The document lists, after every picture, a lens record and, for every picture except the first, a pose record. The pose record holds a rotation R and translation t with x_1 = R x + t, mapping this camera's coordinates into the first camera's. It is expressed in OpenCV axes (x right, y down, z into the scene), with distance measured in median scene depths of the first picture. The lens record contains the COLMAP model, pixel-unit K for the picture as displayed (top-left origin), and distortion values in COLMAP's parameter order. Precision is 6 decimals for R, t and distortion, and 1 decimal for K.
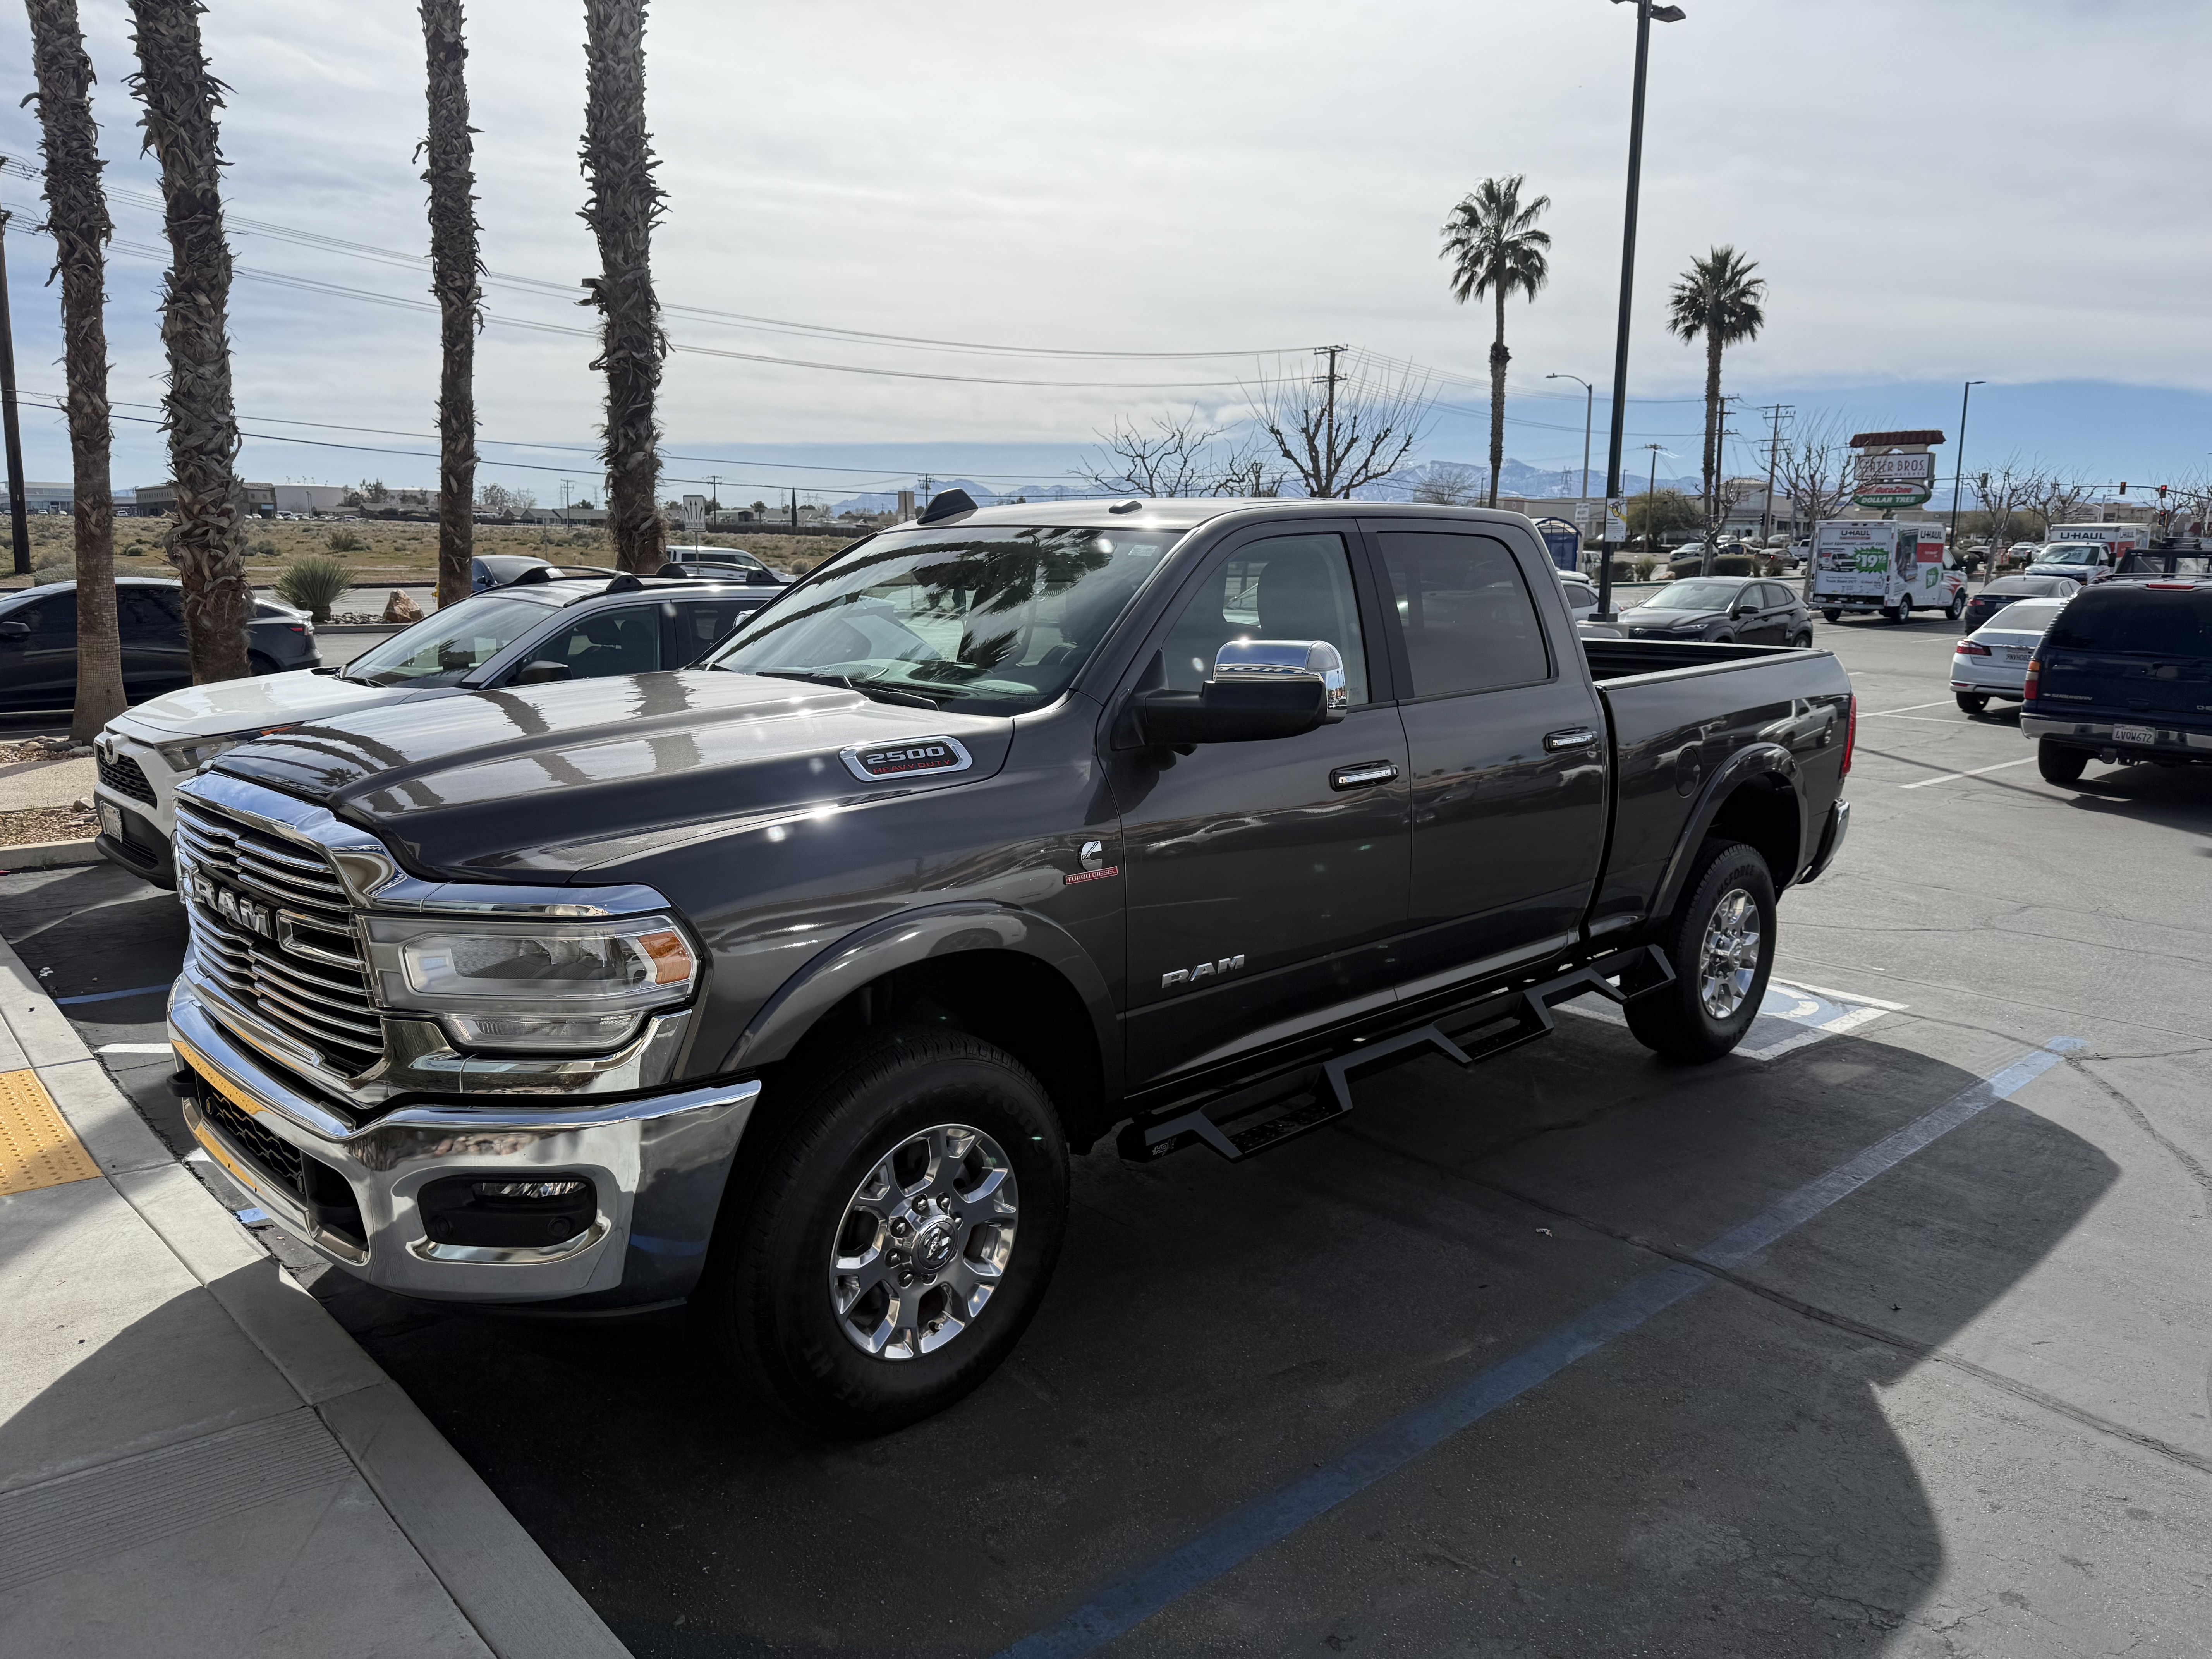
lens RADIAL K [[1676.4, 0, 1109.5], [0, 1676.4, 818.6], [0, 0, 1]] dist [0.042504, -0.063138]
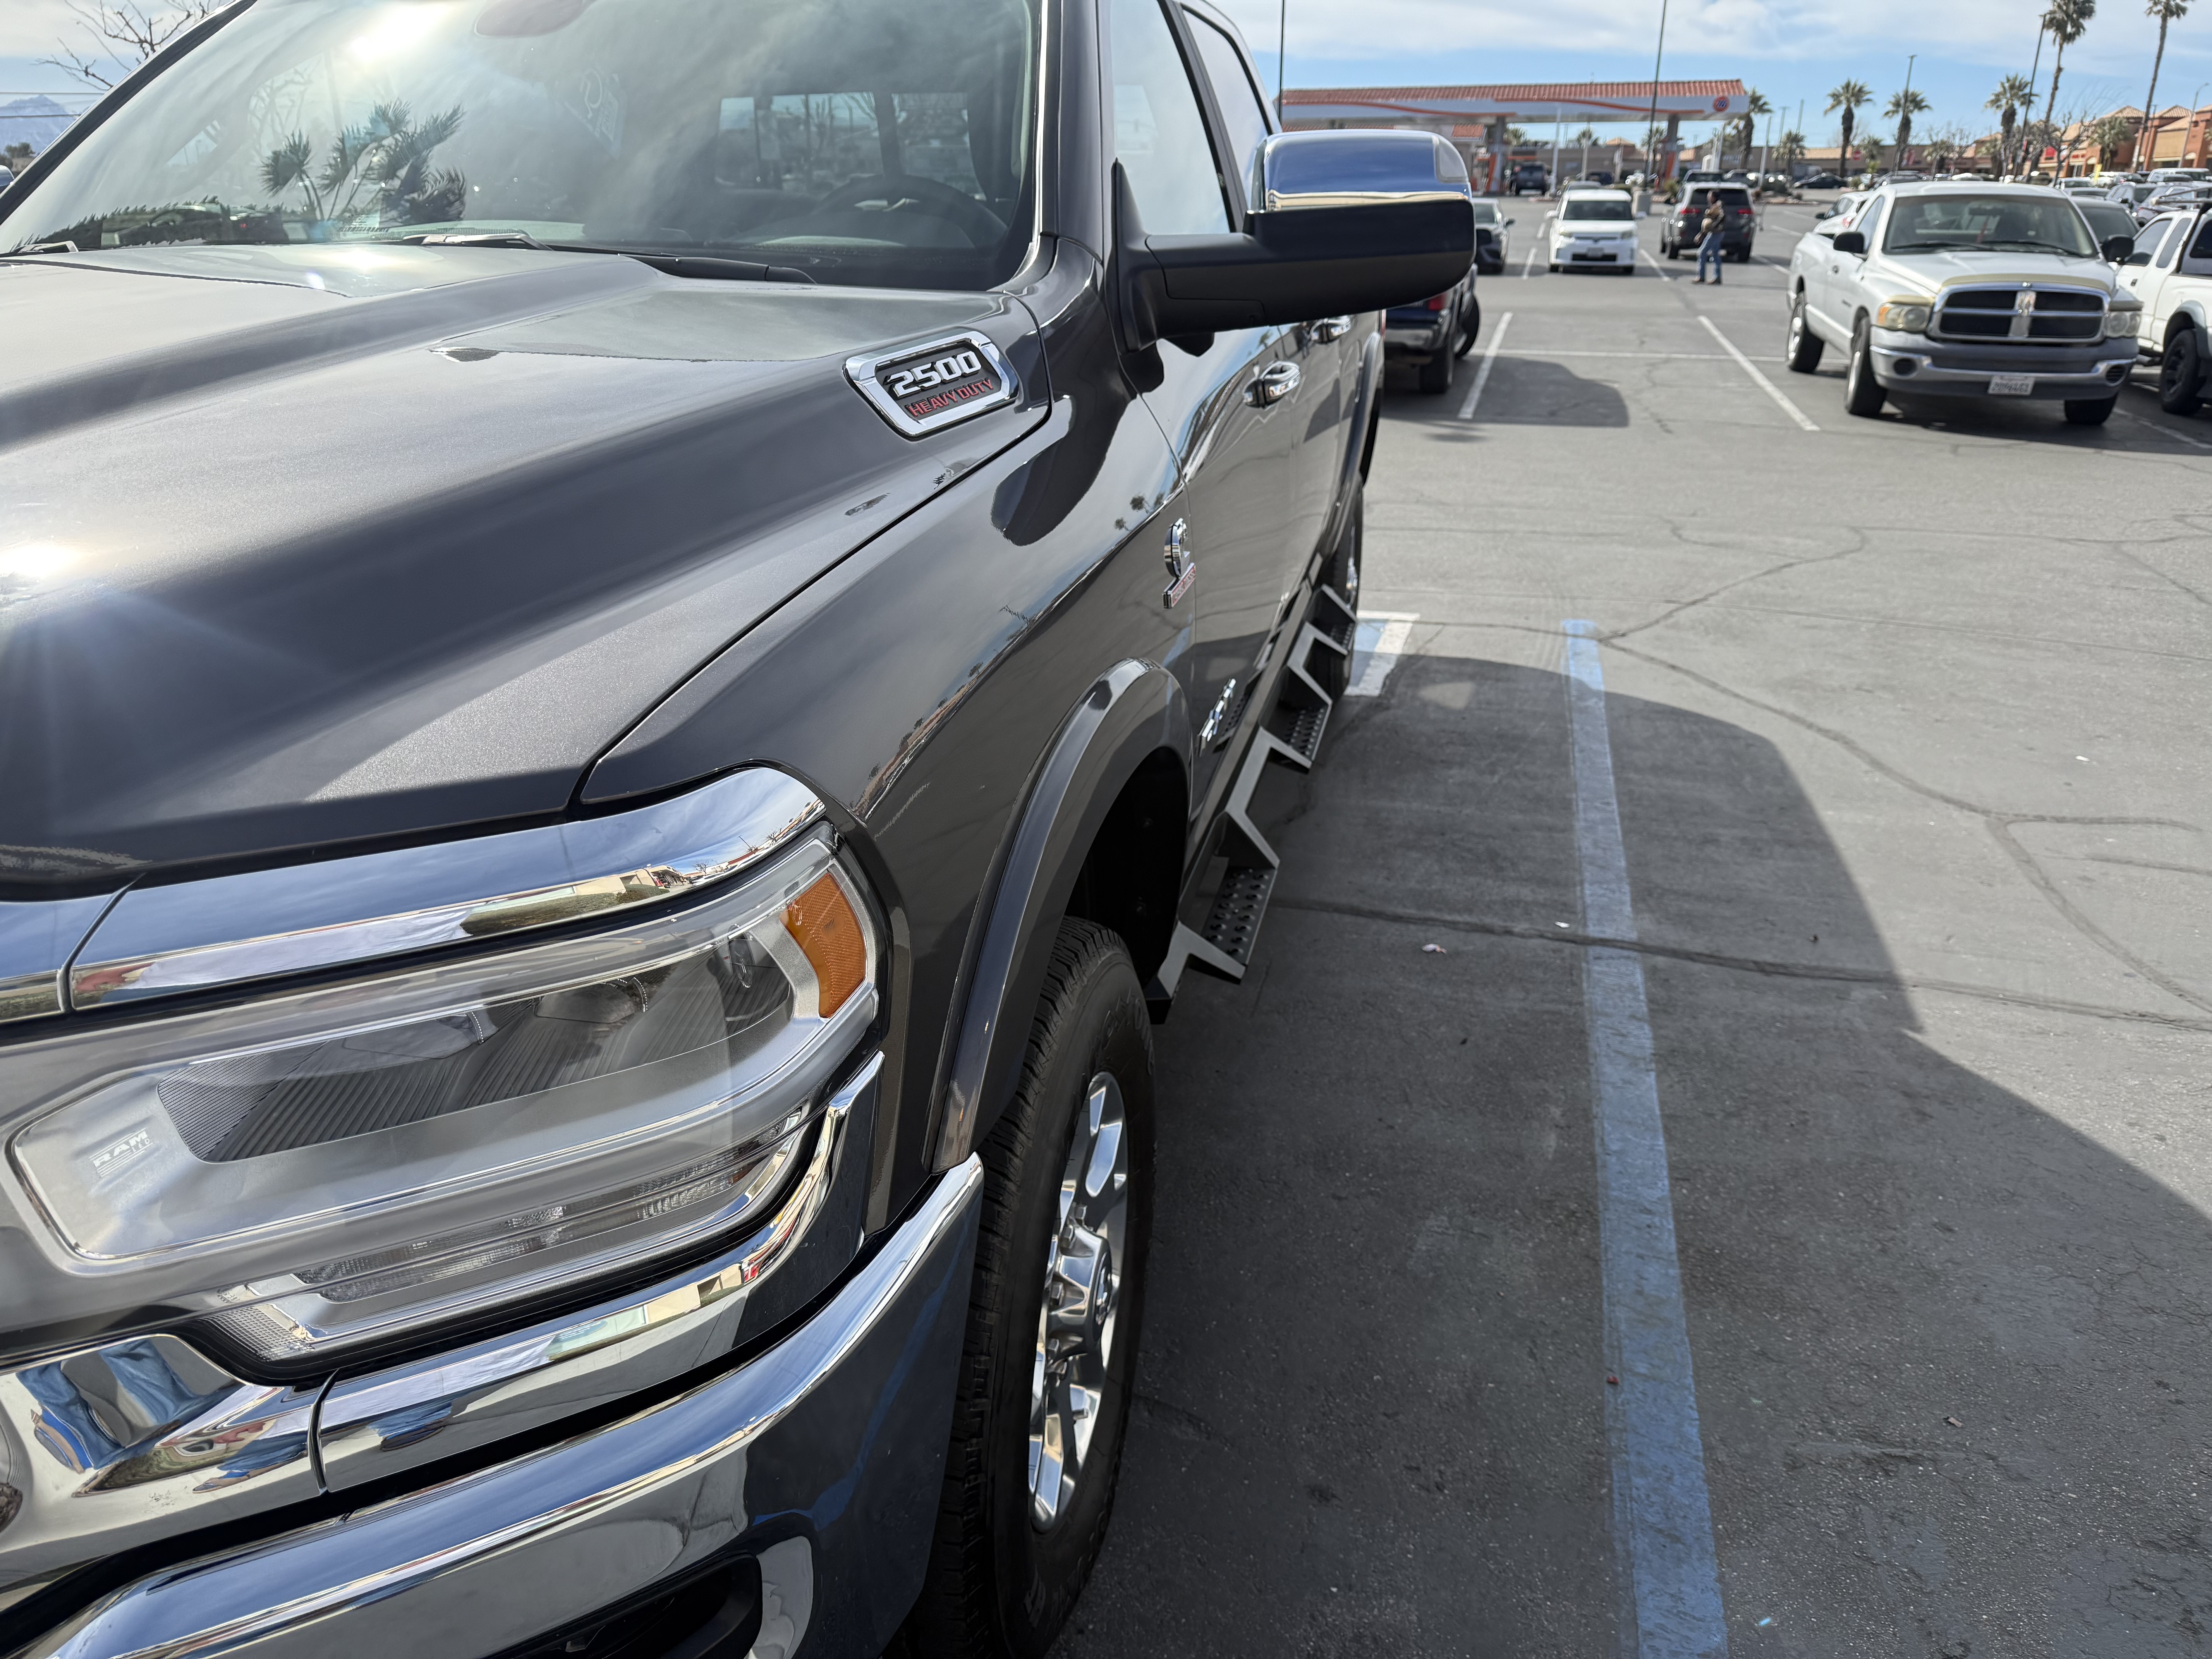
lens RADIAL K [[1593.5, 0, 1106.0], [0, 1593.5, 829.5], [0, 0, 1]] dist [0.189623, -0.416565]
pose [[0.843292, -0.214312, 0.492878, -0.101734], [0.107028, 0.965654, 0.236763, -0.005414], [-0.526691, -0.146909, 0.837266, 0.177667]]
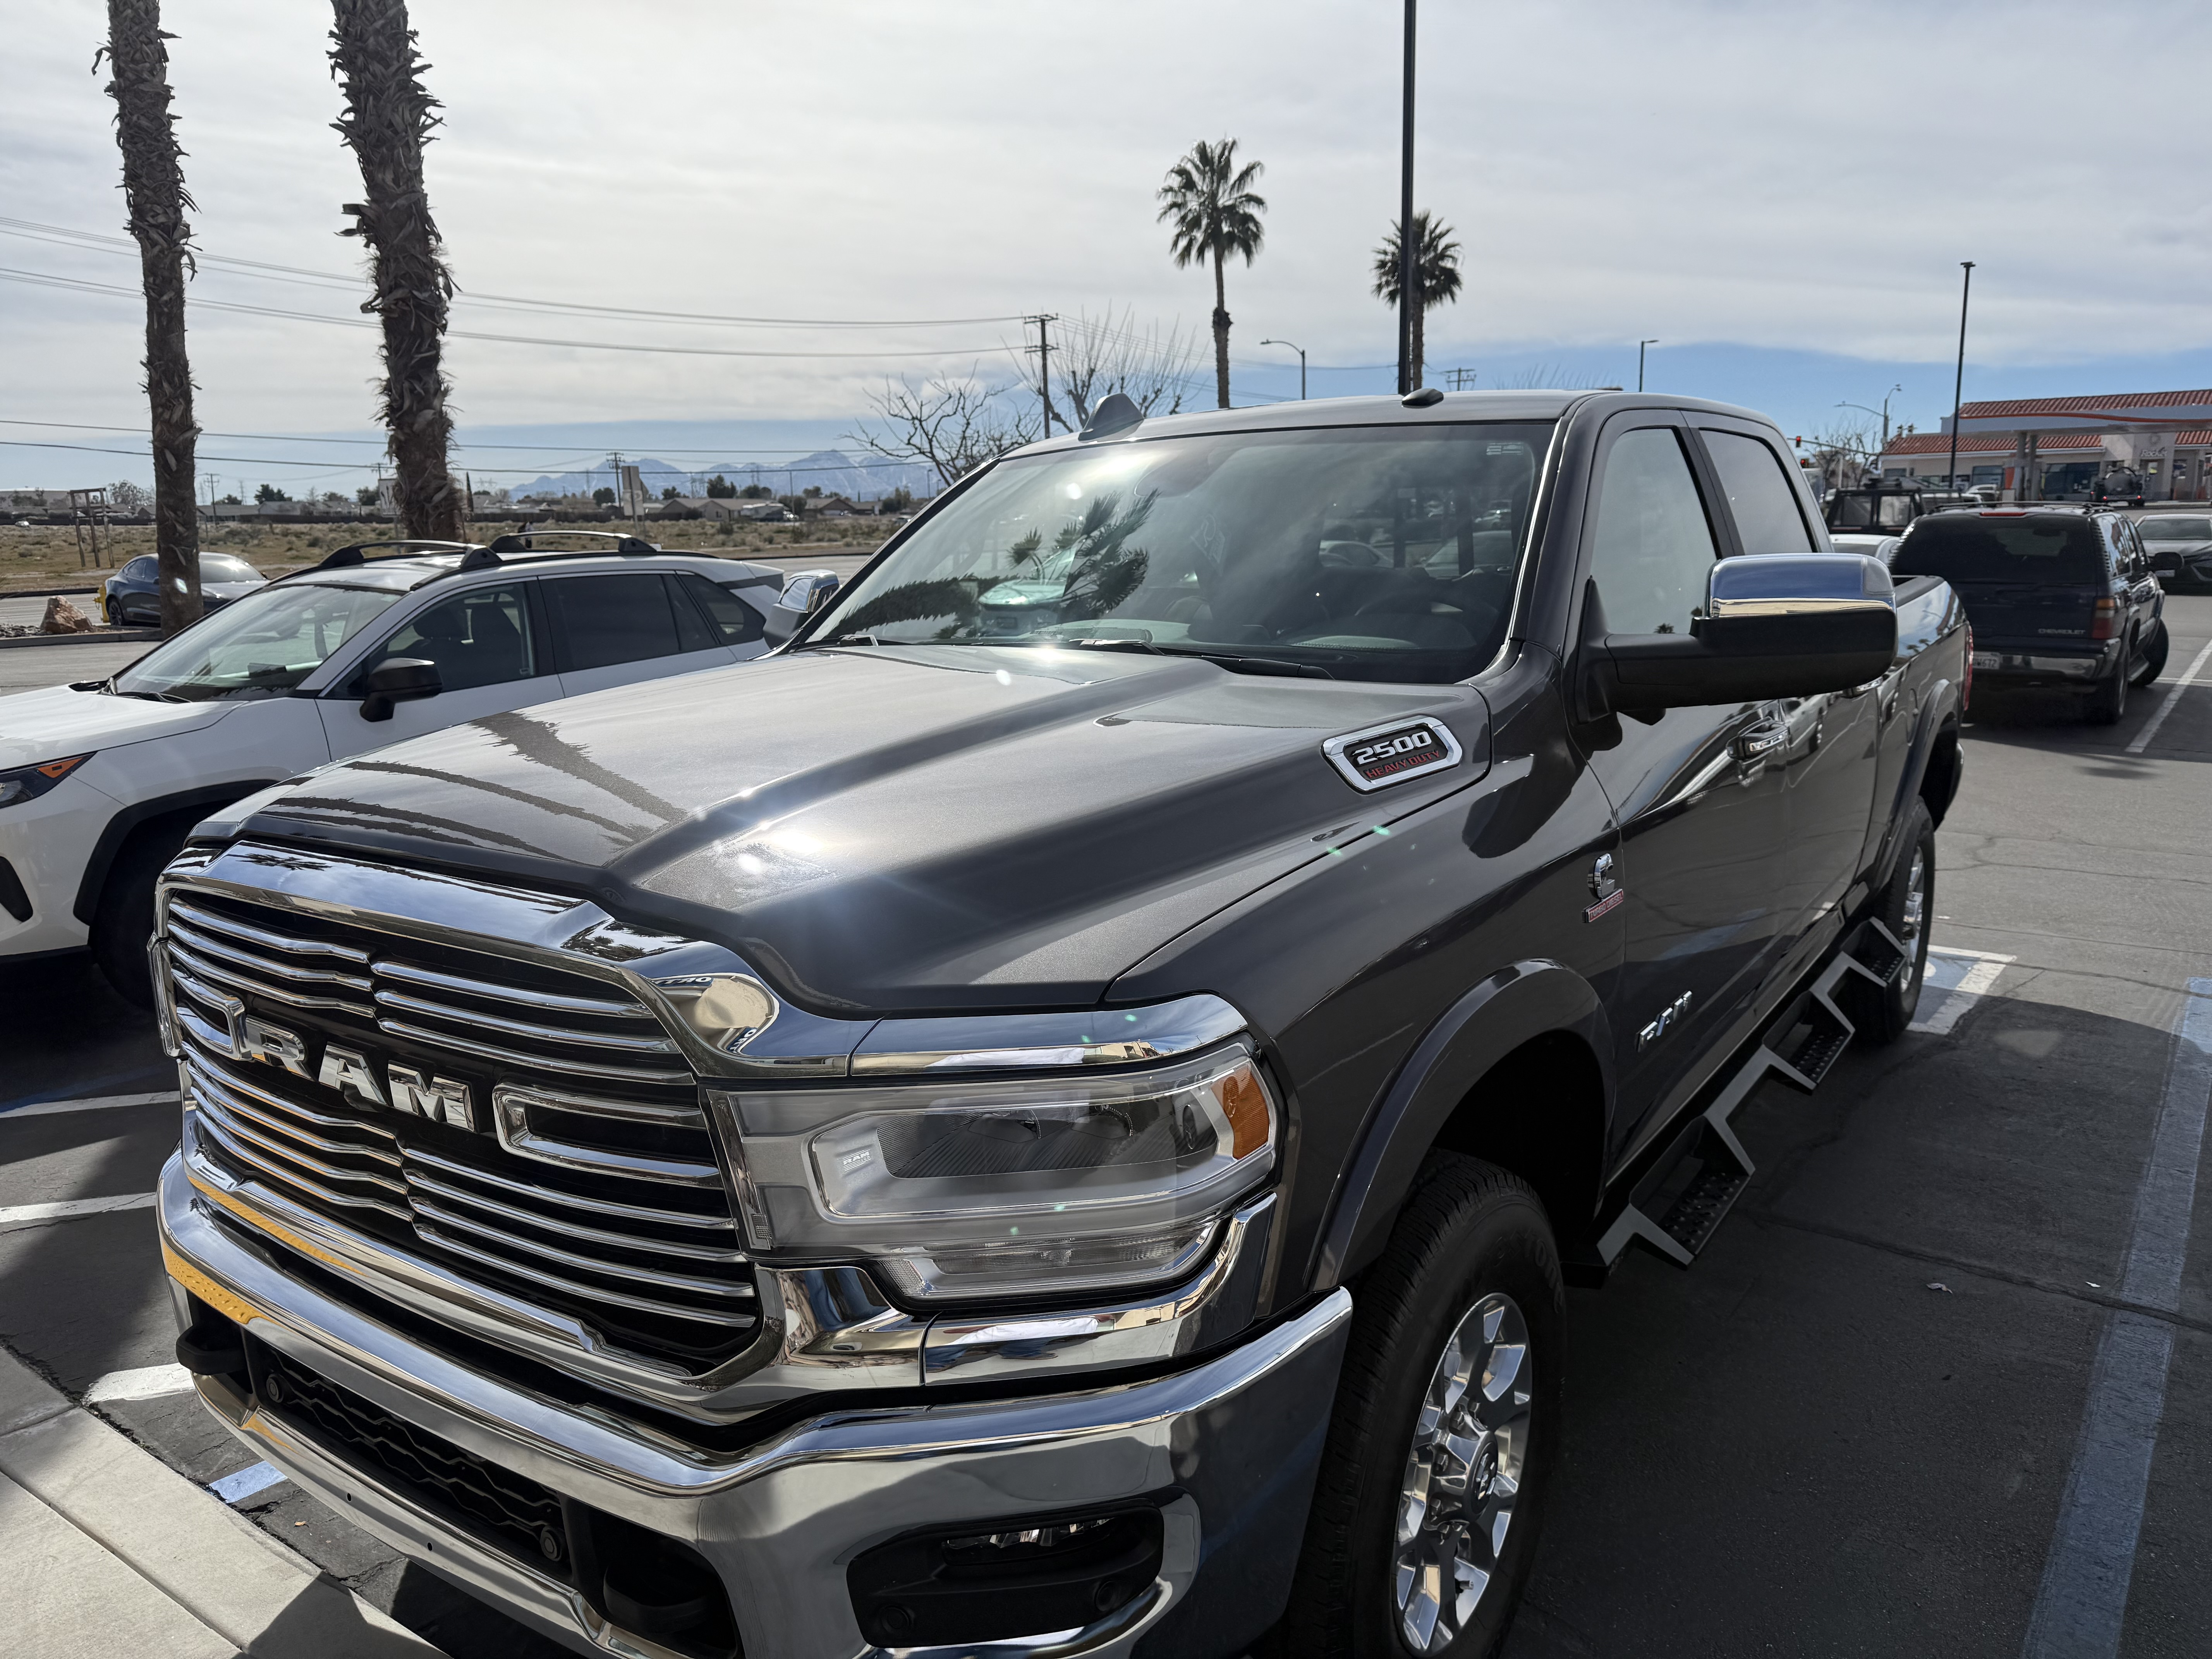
lens RADIAL K [[1652.1, 0, 1106.0], [0, 1652.1, 829.5], [0, 0, 1]] dist [0.005487, -0.007059]
pose [[0.981240, -0.066909, 0.180810, -0.108830], [0.062892, 0.997631, 0.027865, -0.009533], [-0.182246, -0.015970, 0.983123, 0.118010]]
